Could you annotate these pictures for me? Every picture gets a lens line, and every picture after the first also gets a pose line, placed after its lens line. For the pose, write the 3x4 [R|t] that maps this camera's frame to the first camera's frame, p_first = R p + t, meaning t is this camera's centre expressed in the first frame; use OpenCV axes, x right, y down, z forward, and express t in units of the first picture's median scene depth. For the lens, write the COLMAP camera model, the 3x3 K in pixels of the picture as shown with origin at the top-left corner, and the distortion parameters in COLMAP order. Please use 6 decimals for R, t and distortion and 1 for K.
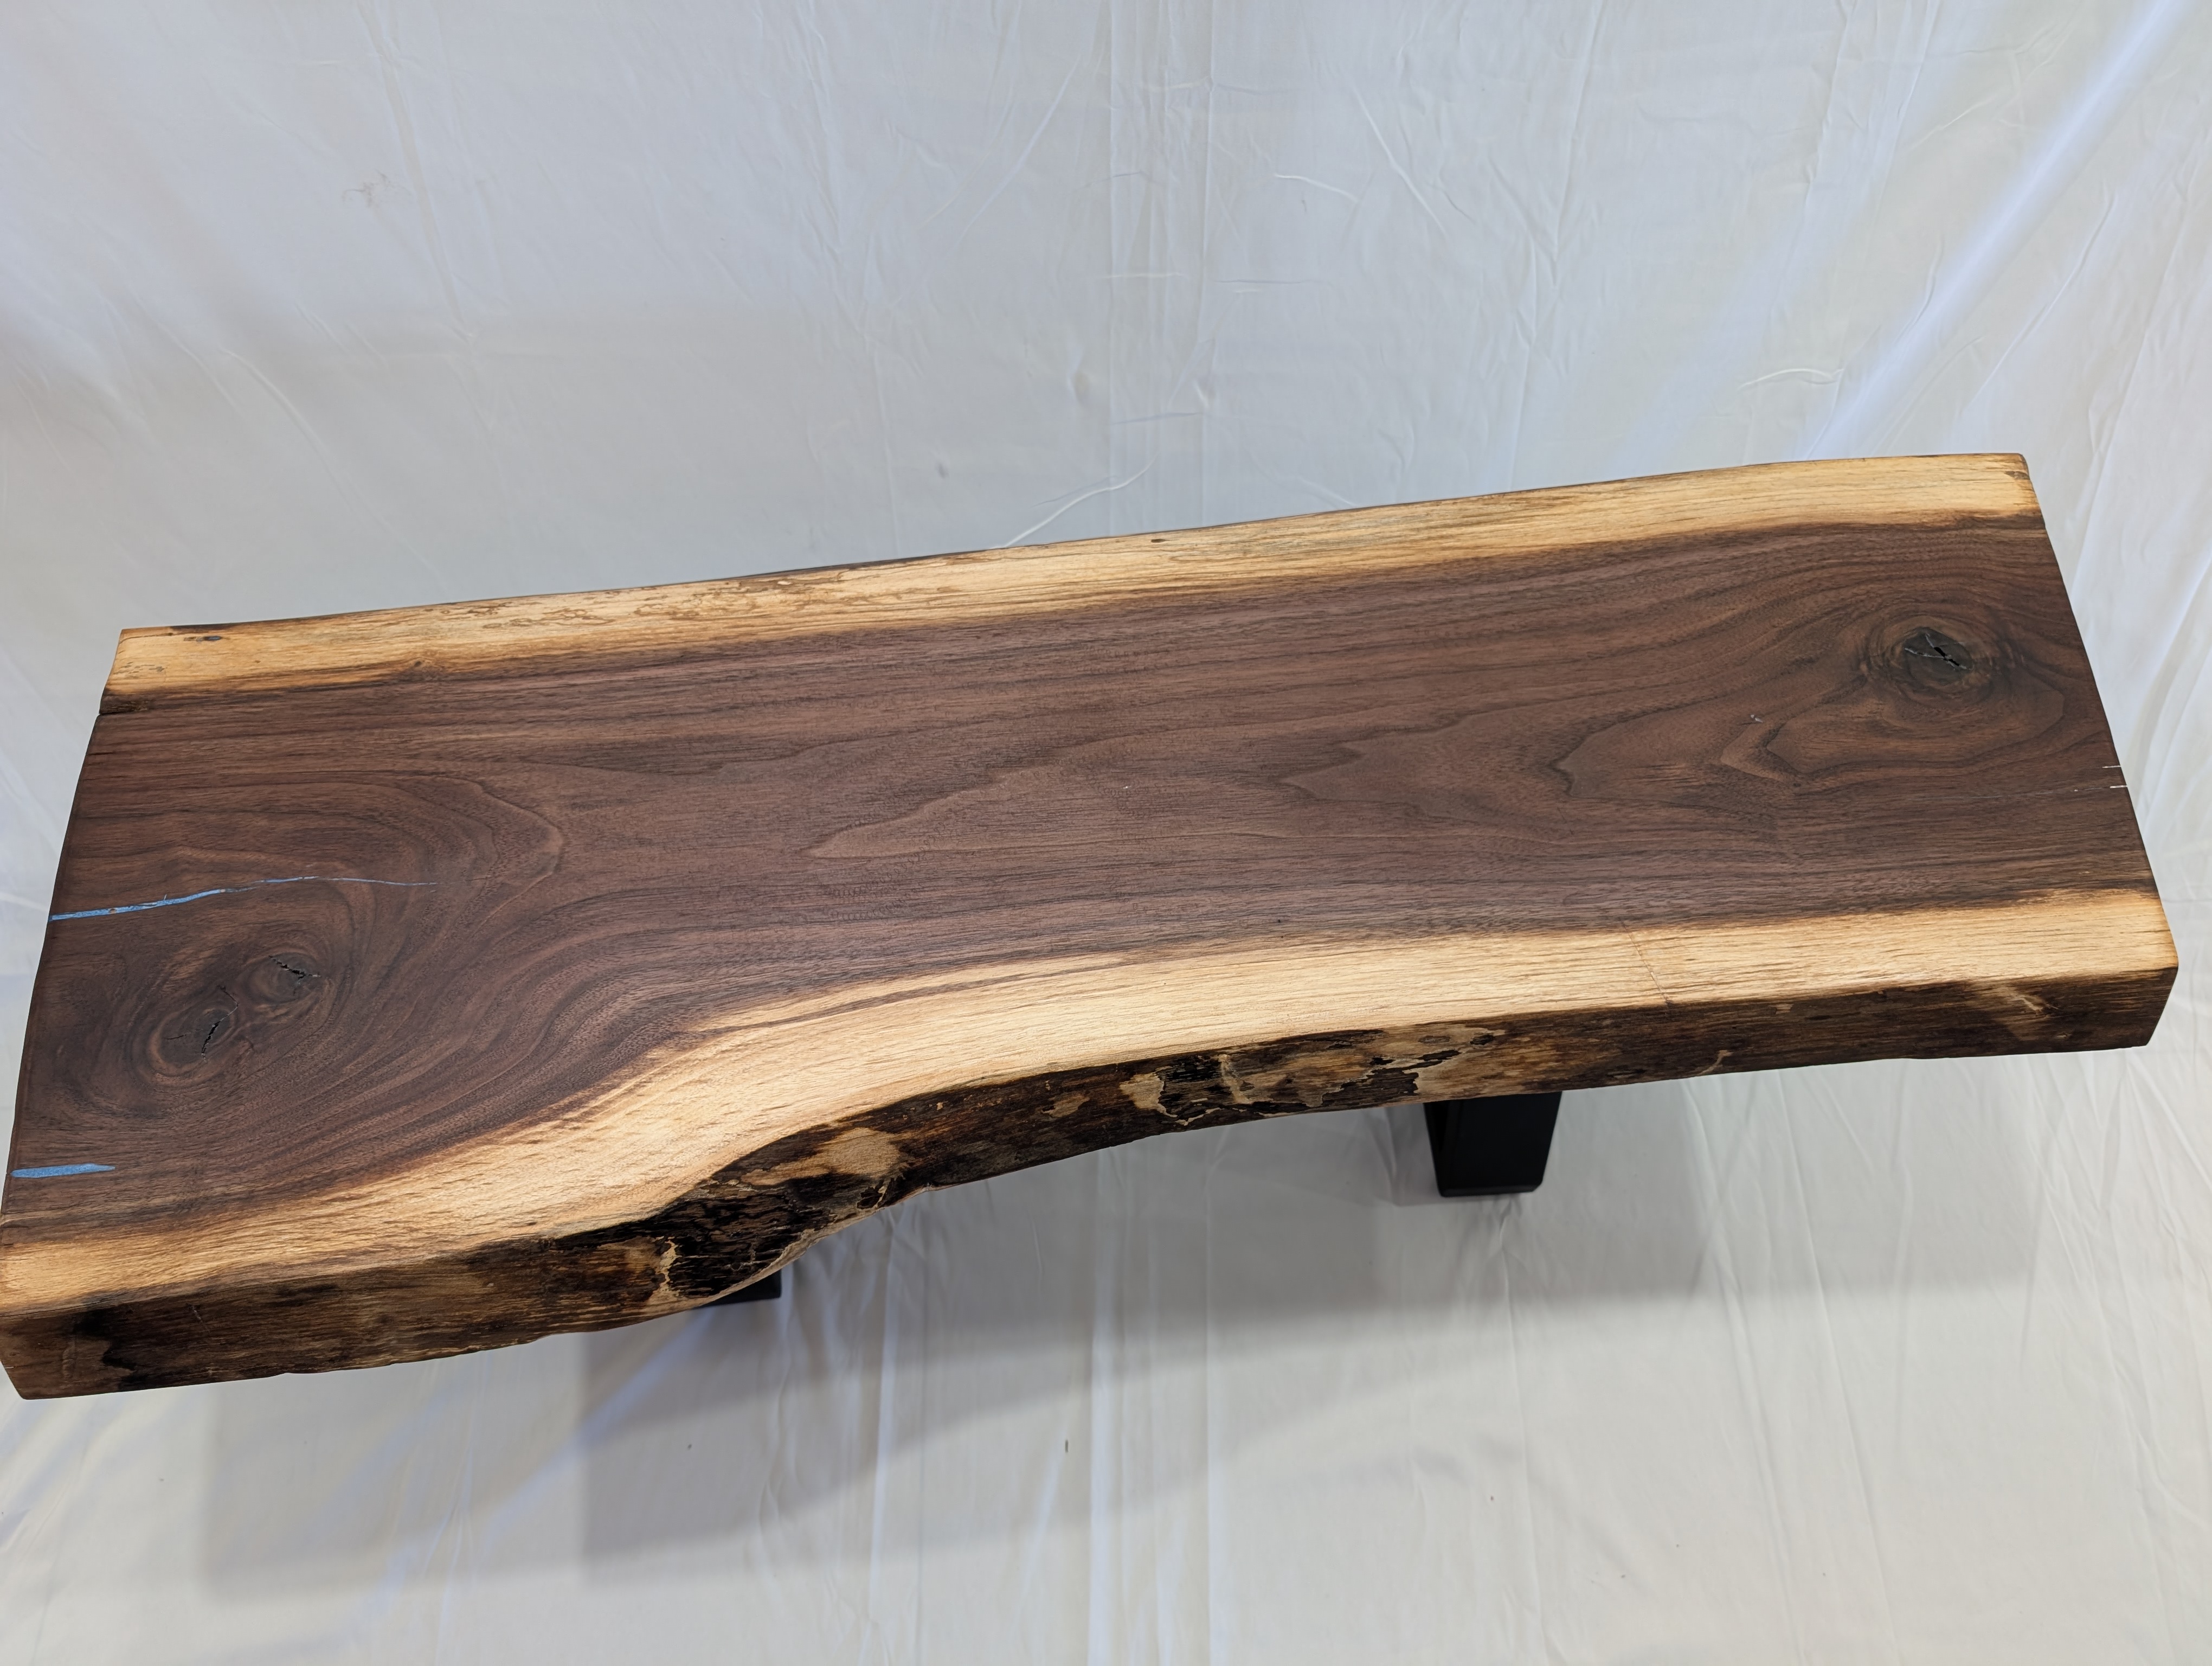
lens RADIAL K [[1590.2, 0, 1119.8], [0, 1590.2, 819.1], [0, 0, 1]] dist [-0.000599, -0.003408]
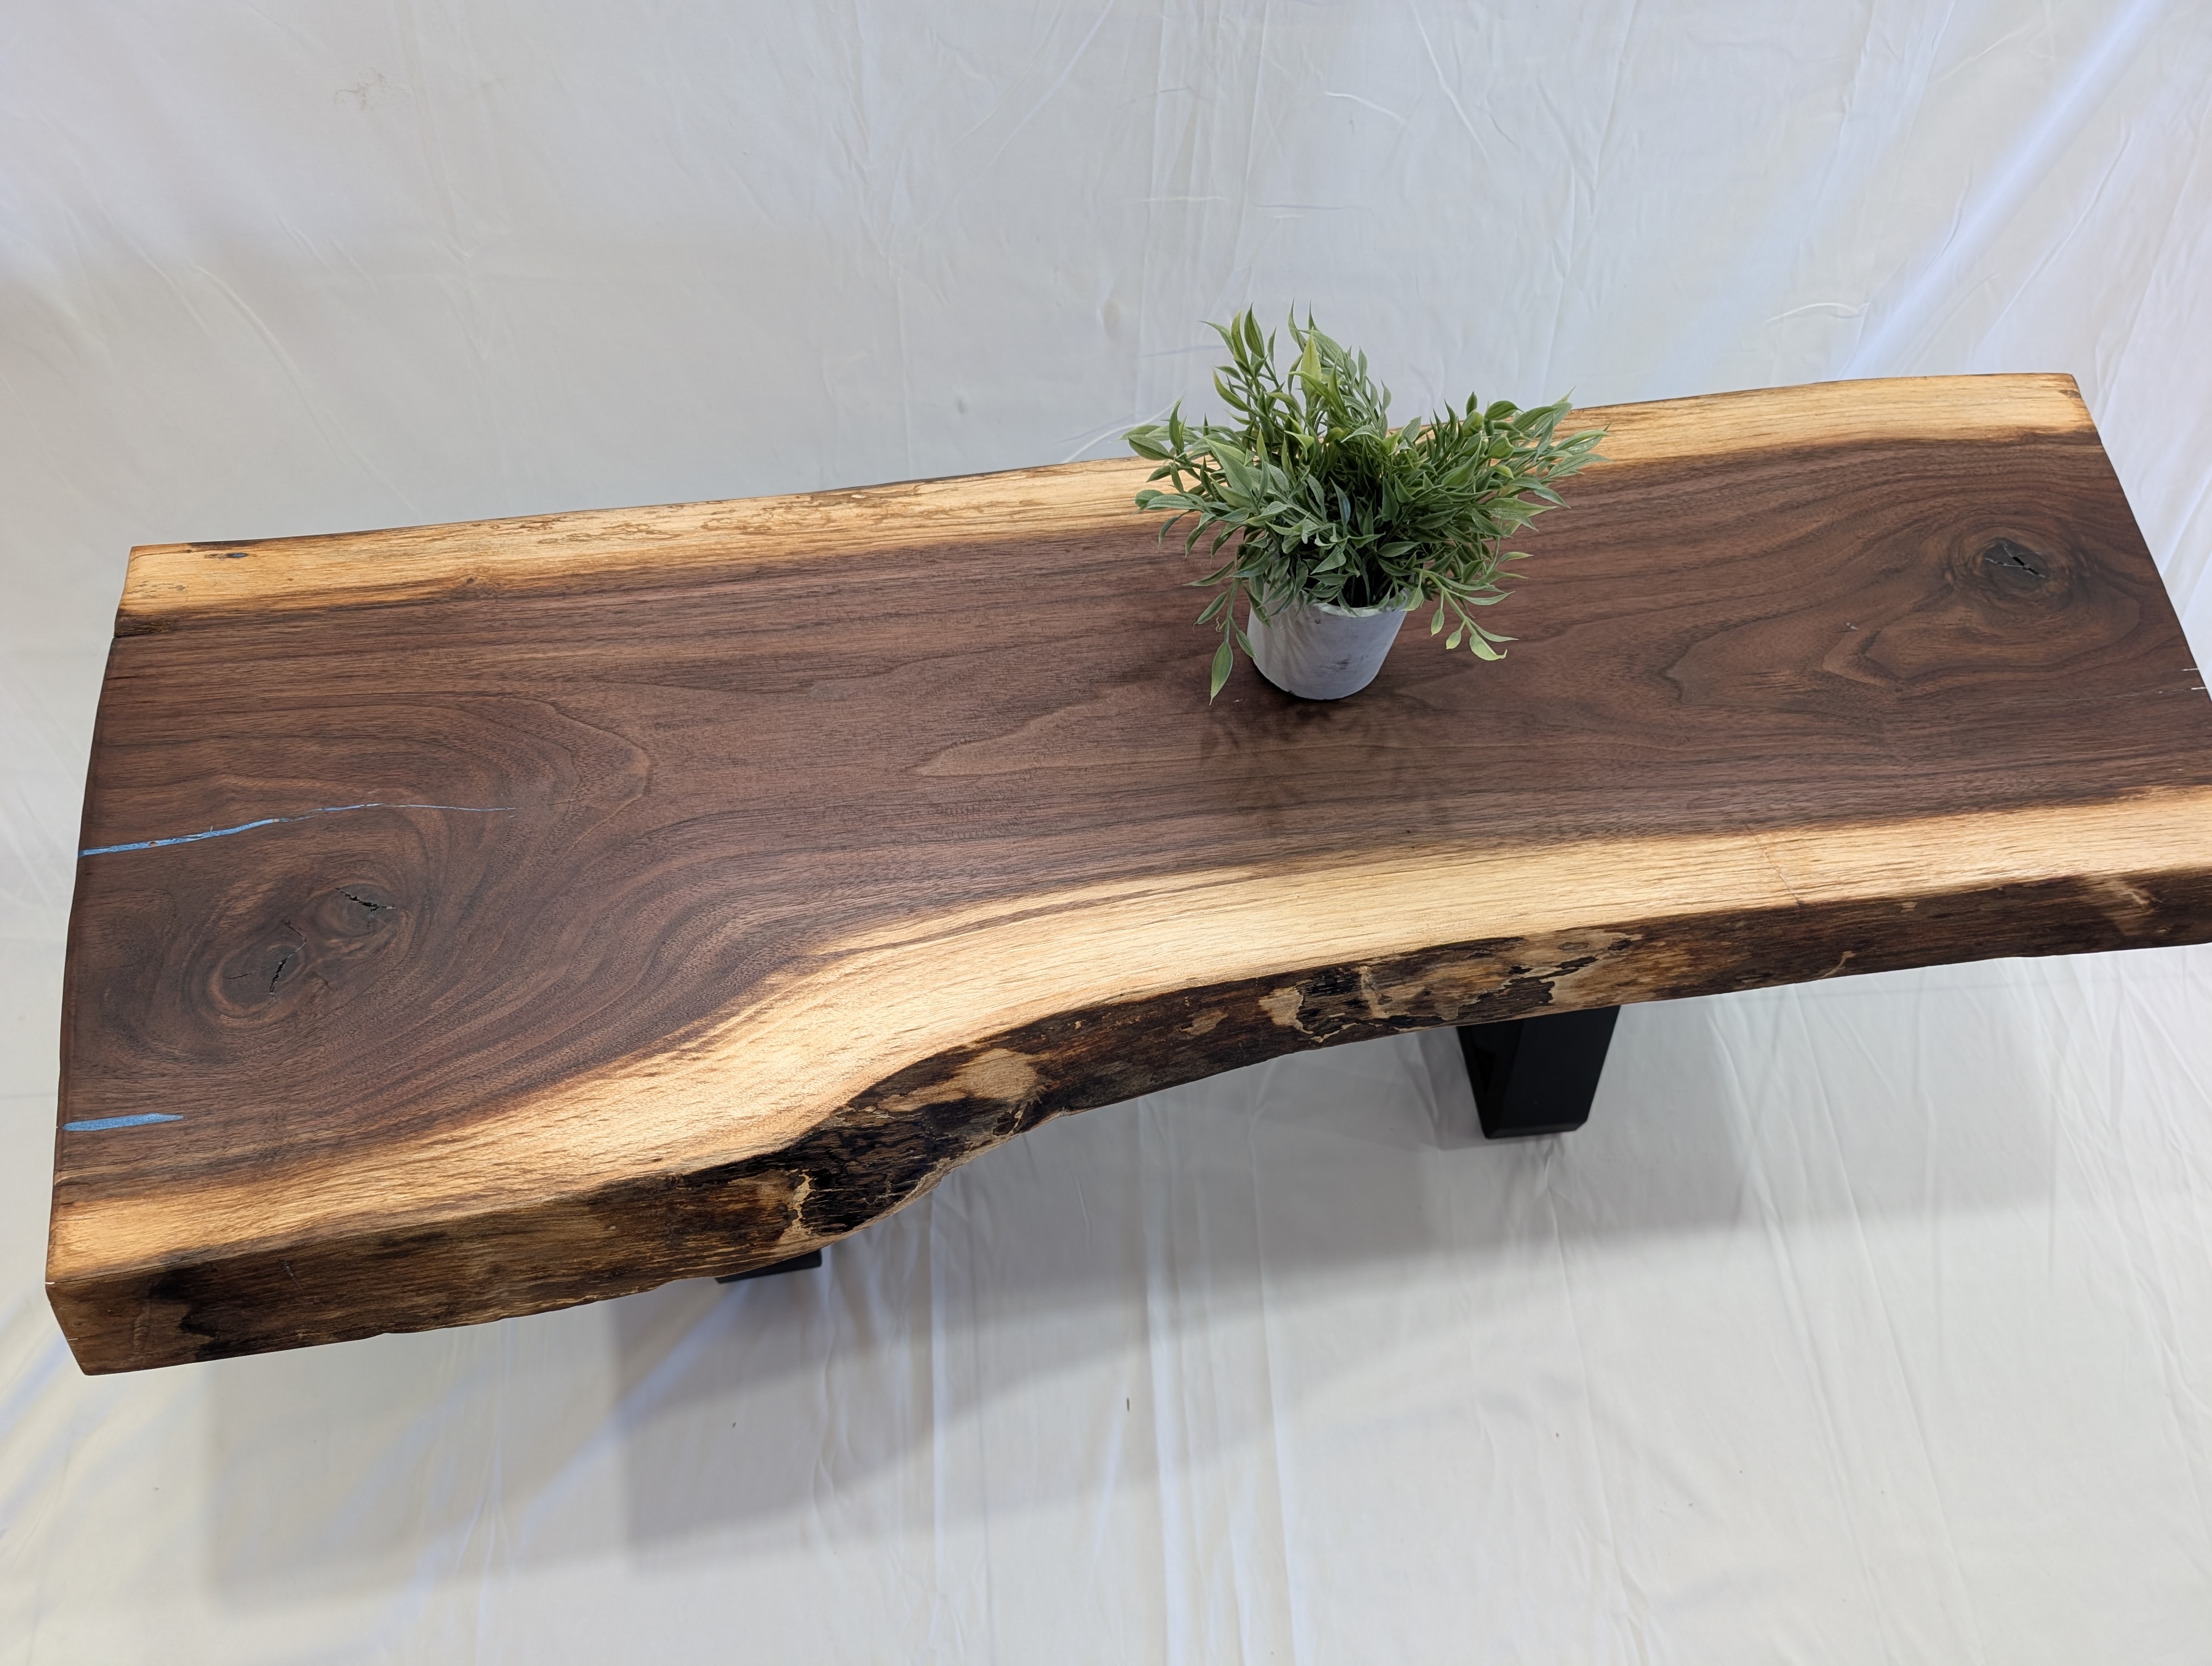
lens RADIAL K [[1585.3, 0, 1108.3], [0, 1585.3, 843.3], [0, 0, 1]] dist [0.004078, -0.007323]
pose [[0.996263, -0.020193, 0.083980, -0.160598], [0.019834, 0.999790, 0.005106, 0.061964], [-0.084066, -0.003422, 0.996454, 0.047851]]
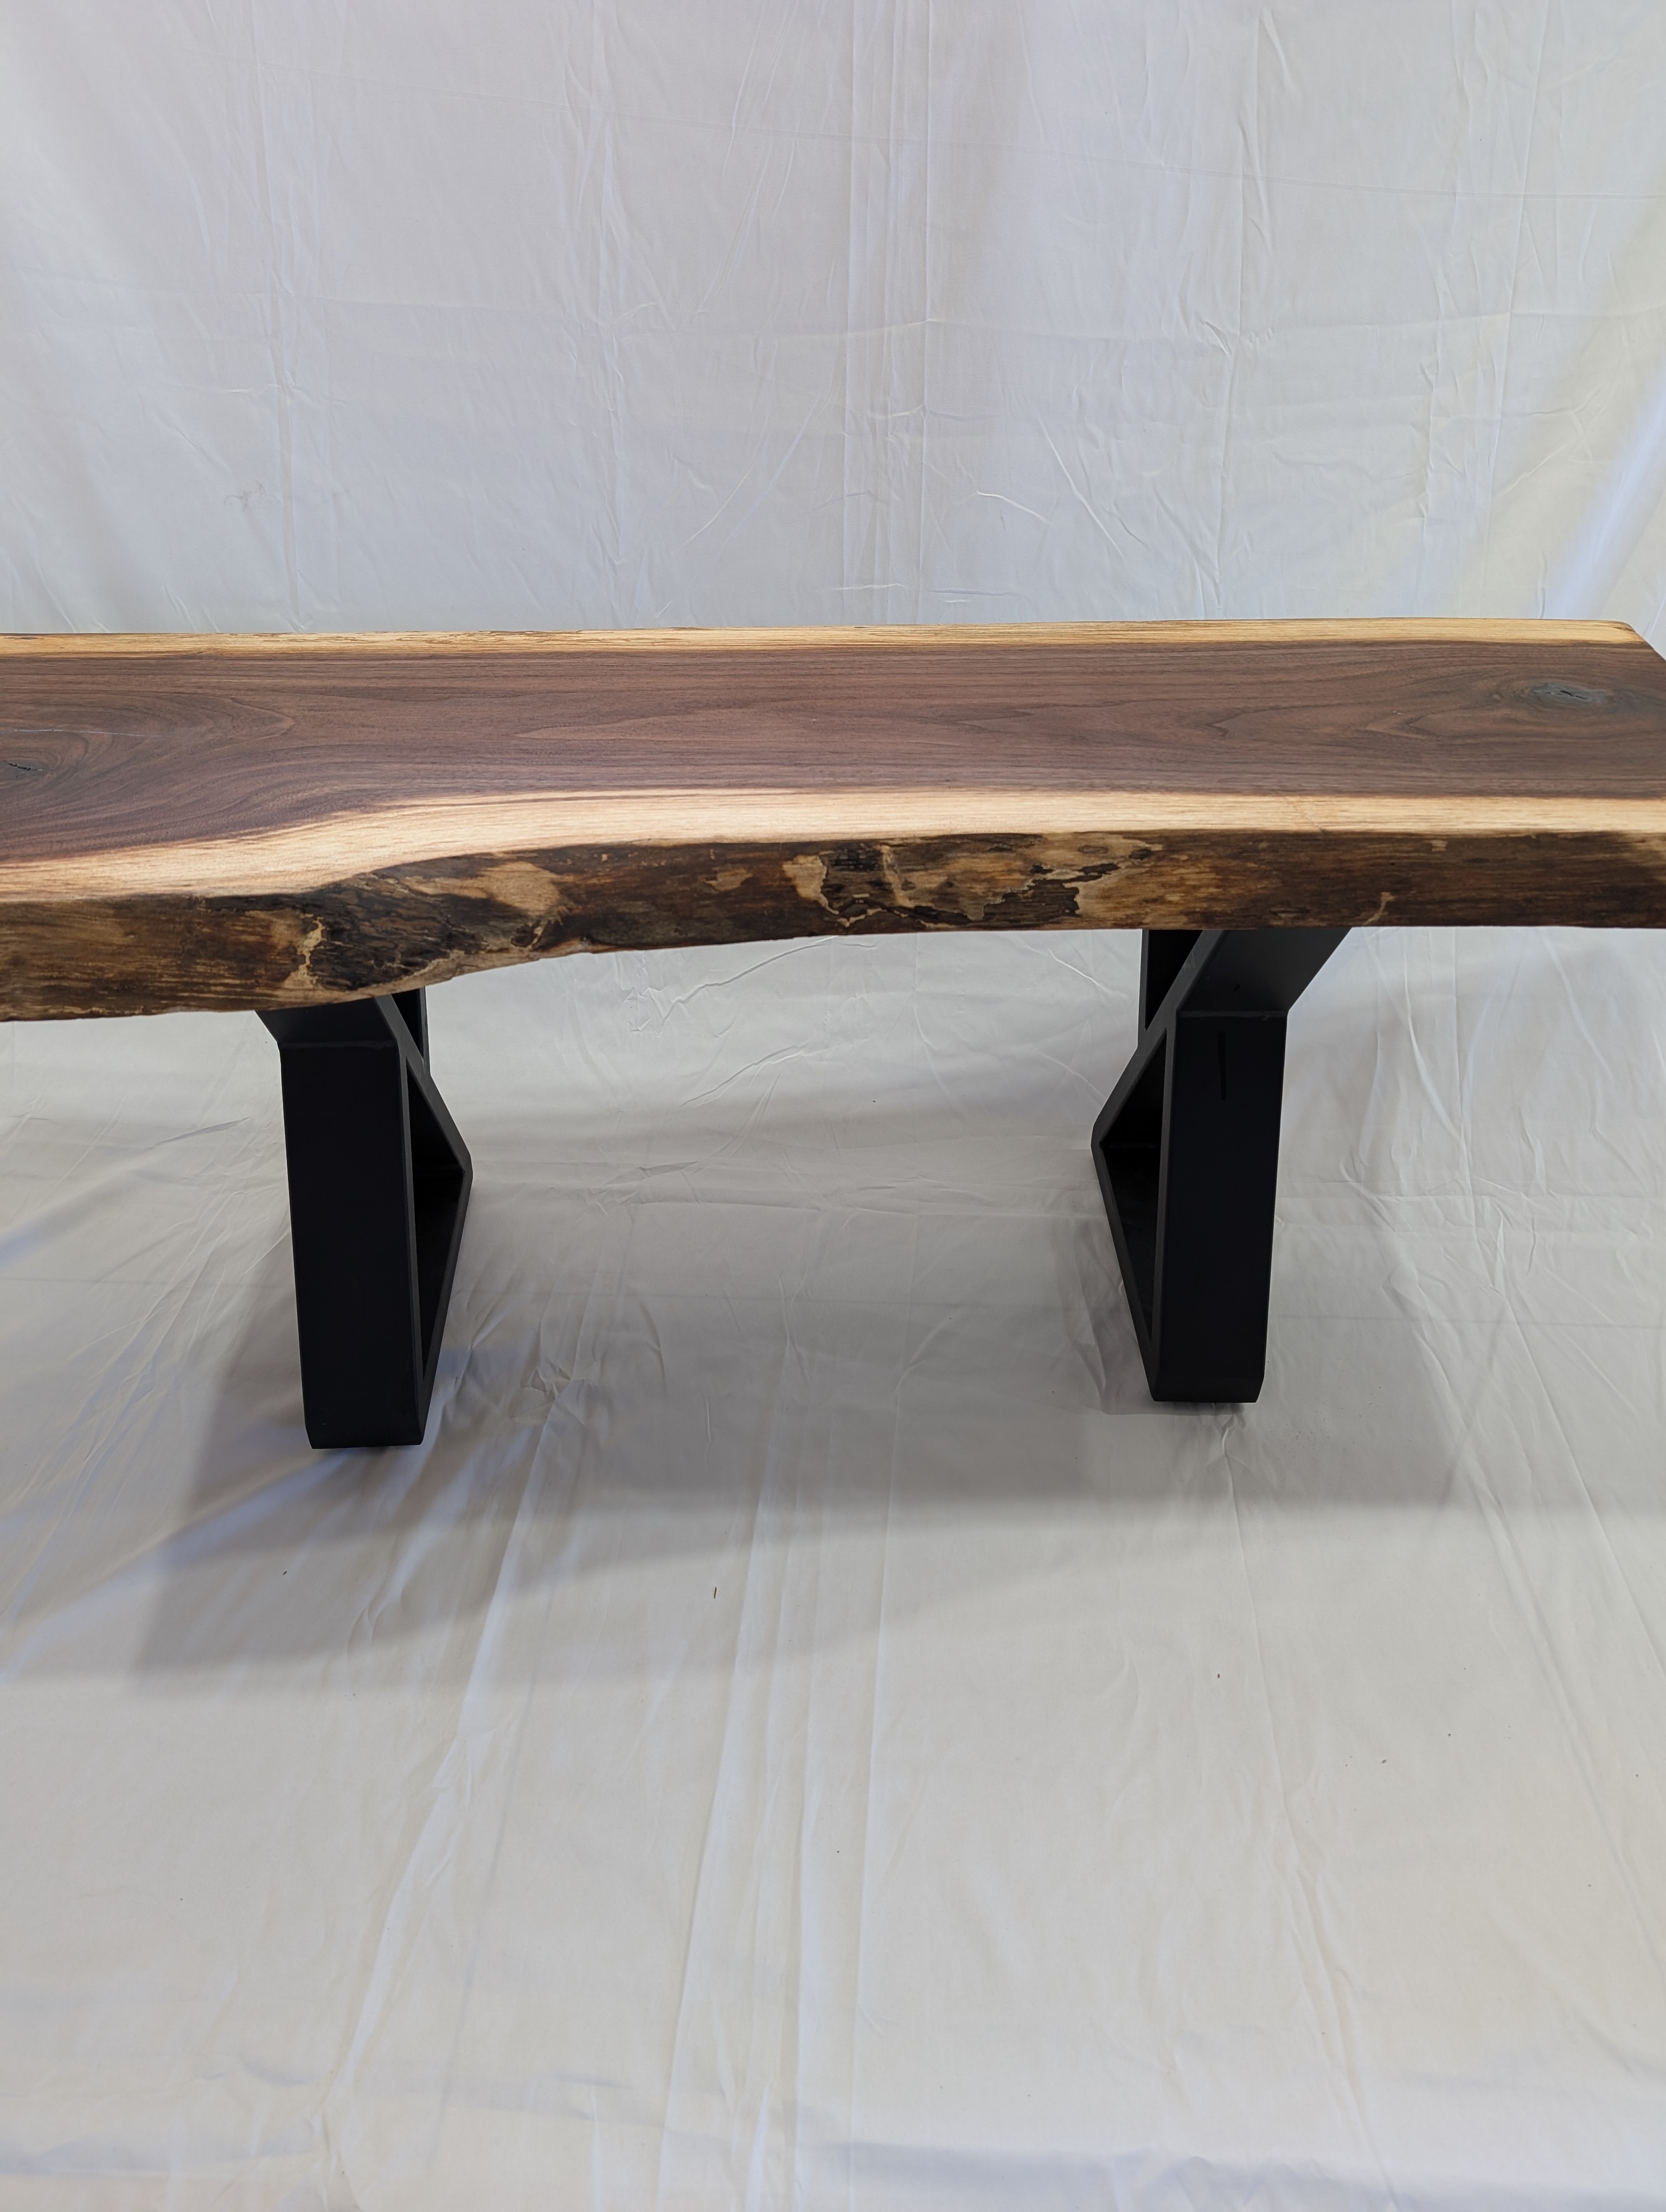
lens RADIAL K [[1585.3, 0, 852.1], [0, 1585.3, 1097.7], [0, 0, 1]] dist [0.004078, -0.007323]
pose [[0.998476, 0.035062, -0.042609, 0.088178], [-0.050517, 0.891507, -0.450181, 0.715150], [0.022202, 0.451648, 0.891920, 0.152145]]
